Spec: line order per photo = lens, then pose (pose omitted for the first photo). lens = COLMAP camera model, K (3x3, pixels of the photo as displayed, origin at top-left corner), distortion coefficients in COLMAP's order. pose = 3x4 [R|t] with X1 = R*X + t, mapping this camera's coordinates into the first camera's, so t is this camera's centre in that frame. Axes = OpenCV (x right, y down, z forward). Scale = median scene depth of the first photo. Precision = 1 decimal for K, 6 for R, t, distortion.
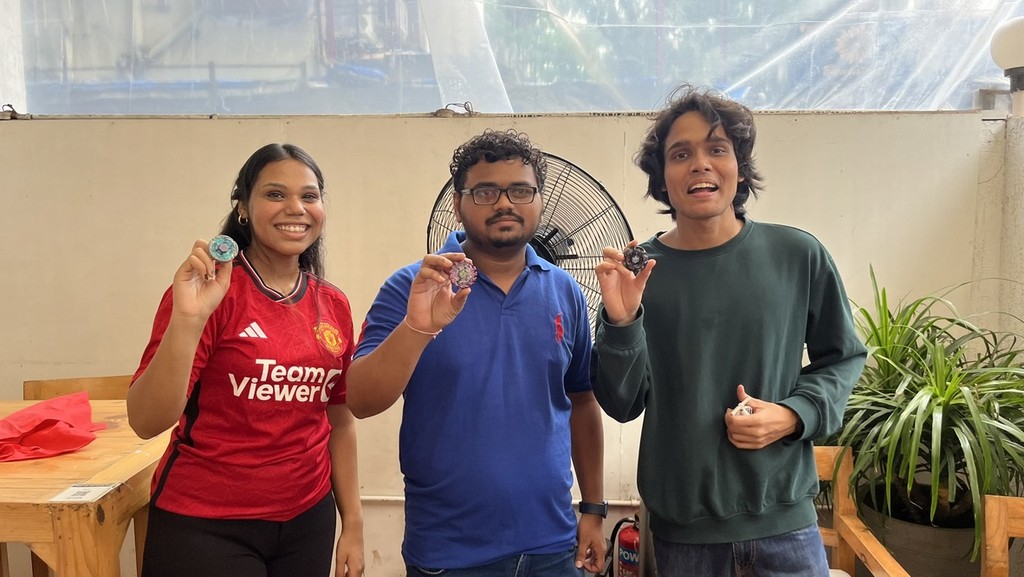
lens RADIAL K [[793.0, 0, 513.0], [0, 793.0, 296.5], [0, 0, 1]] dist [0.011816, 0.004863]
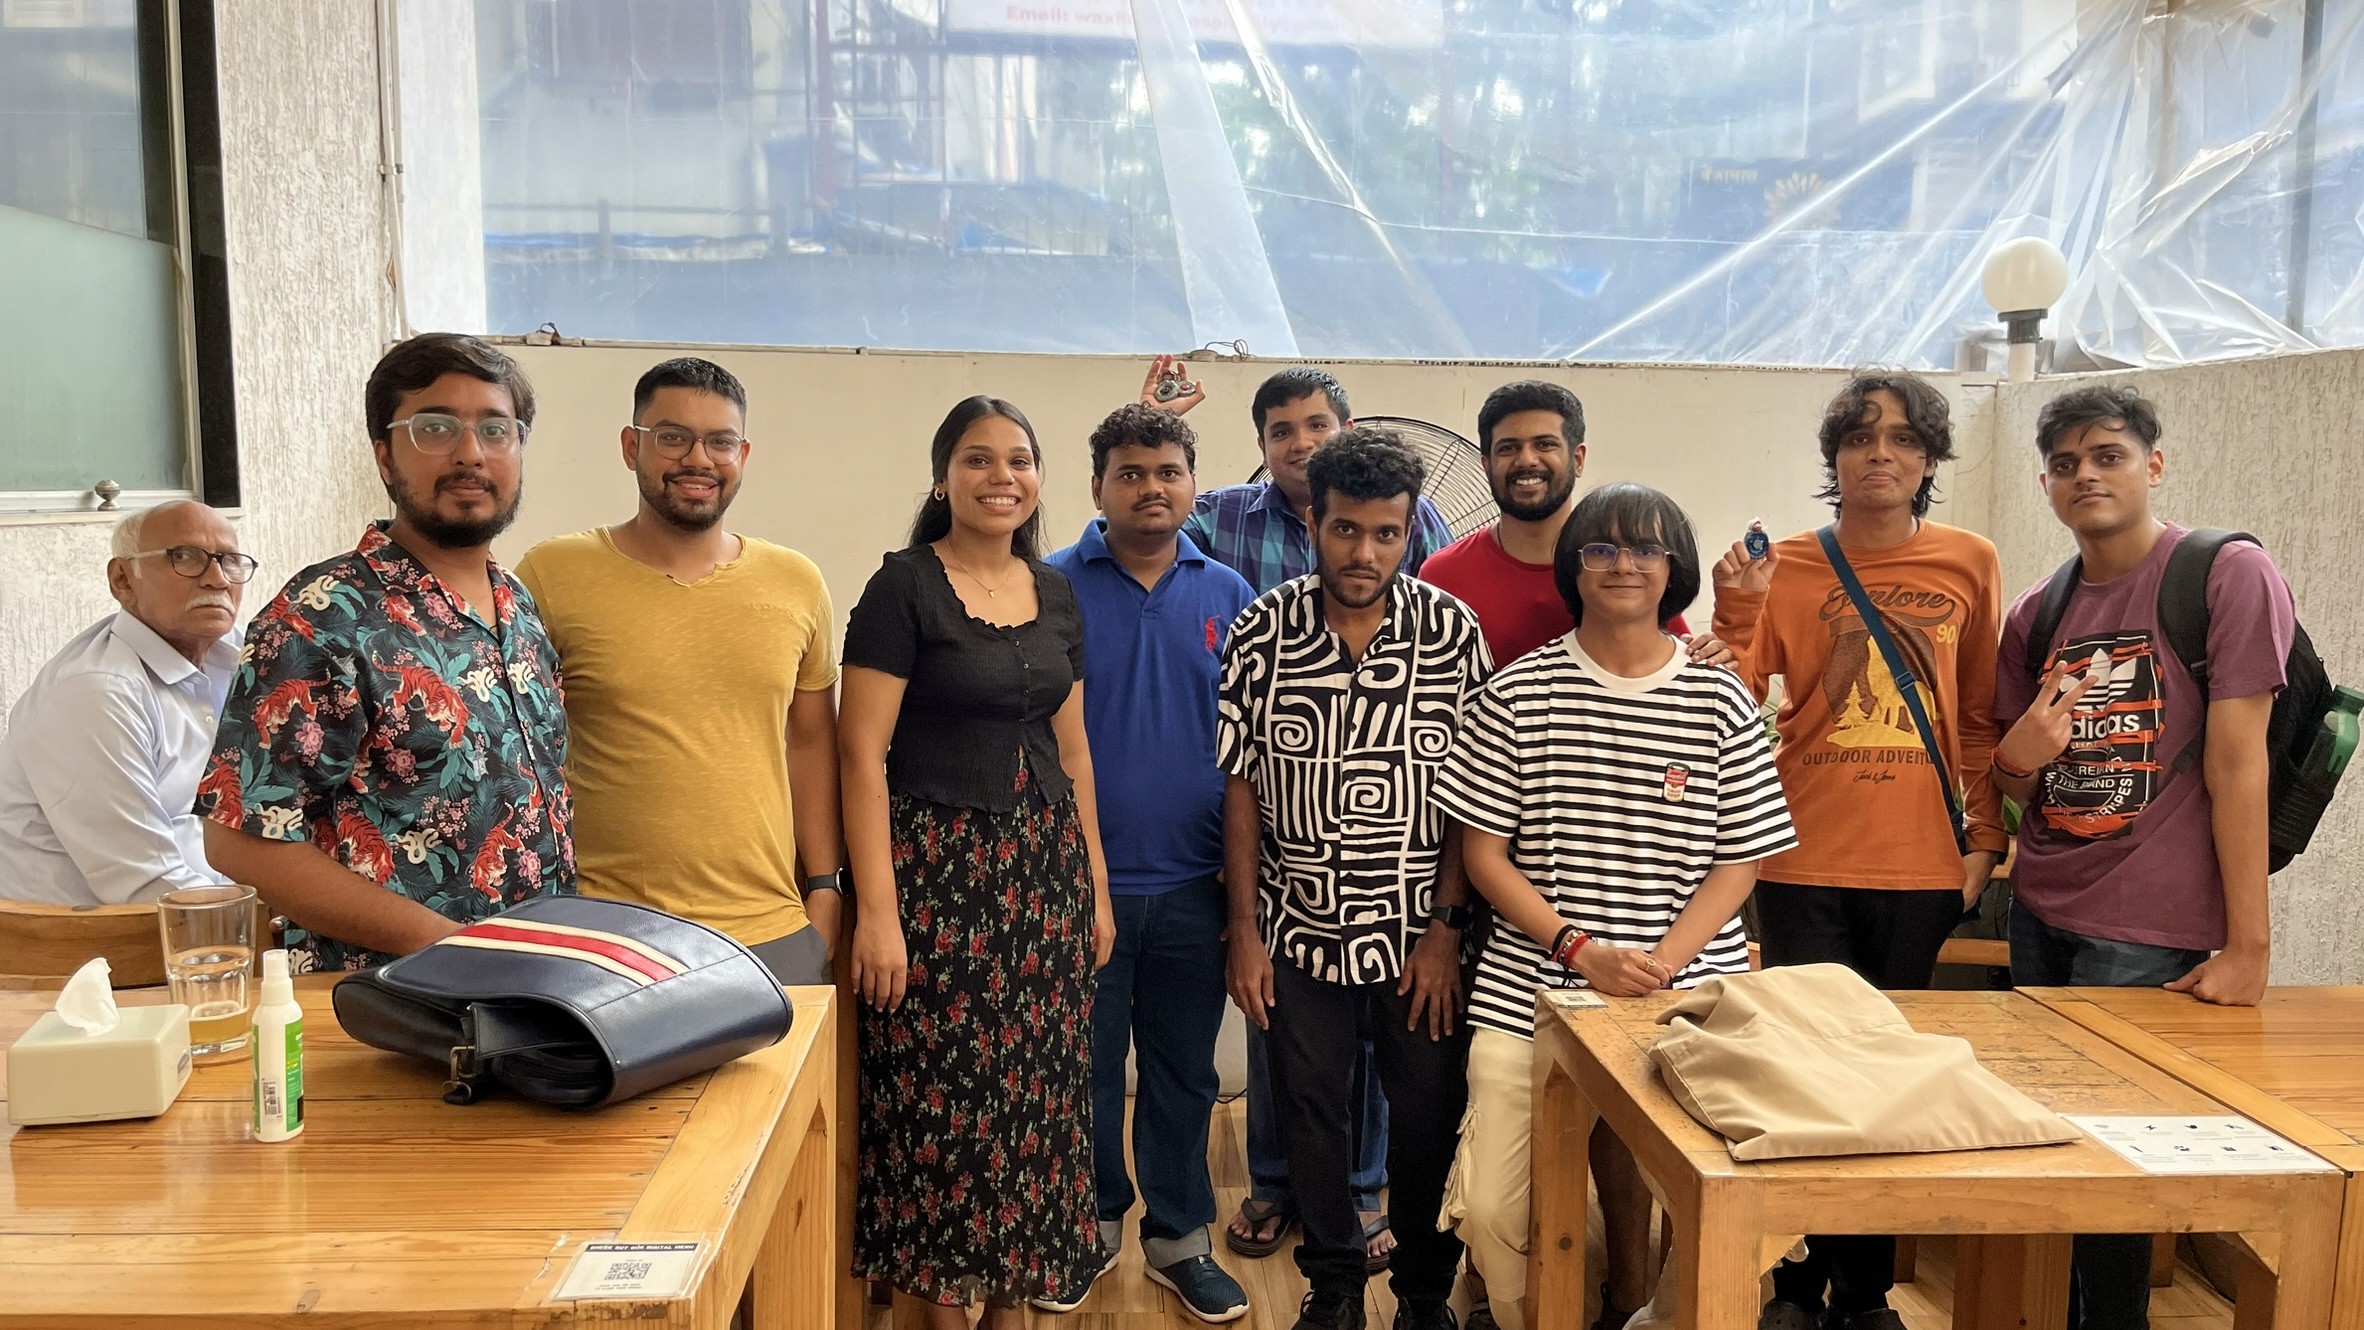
lens RADIAL K [[1824.2, 0, 1187.0], [0, 1824.2, 661.4], [0, 0, 1]] dist [0.033772, -0.022205]
pose [[0.996930, 0.014092, 0.077025, -0.211190], [-0.012815, 0.999772, -0.017058, 0.057938], [-0.077247, 0.016019, 0.996883, -0.543825]]
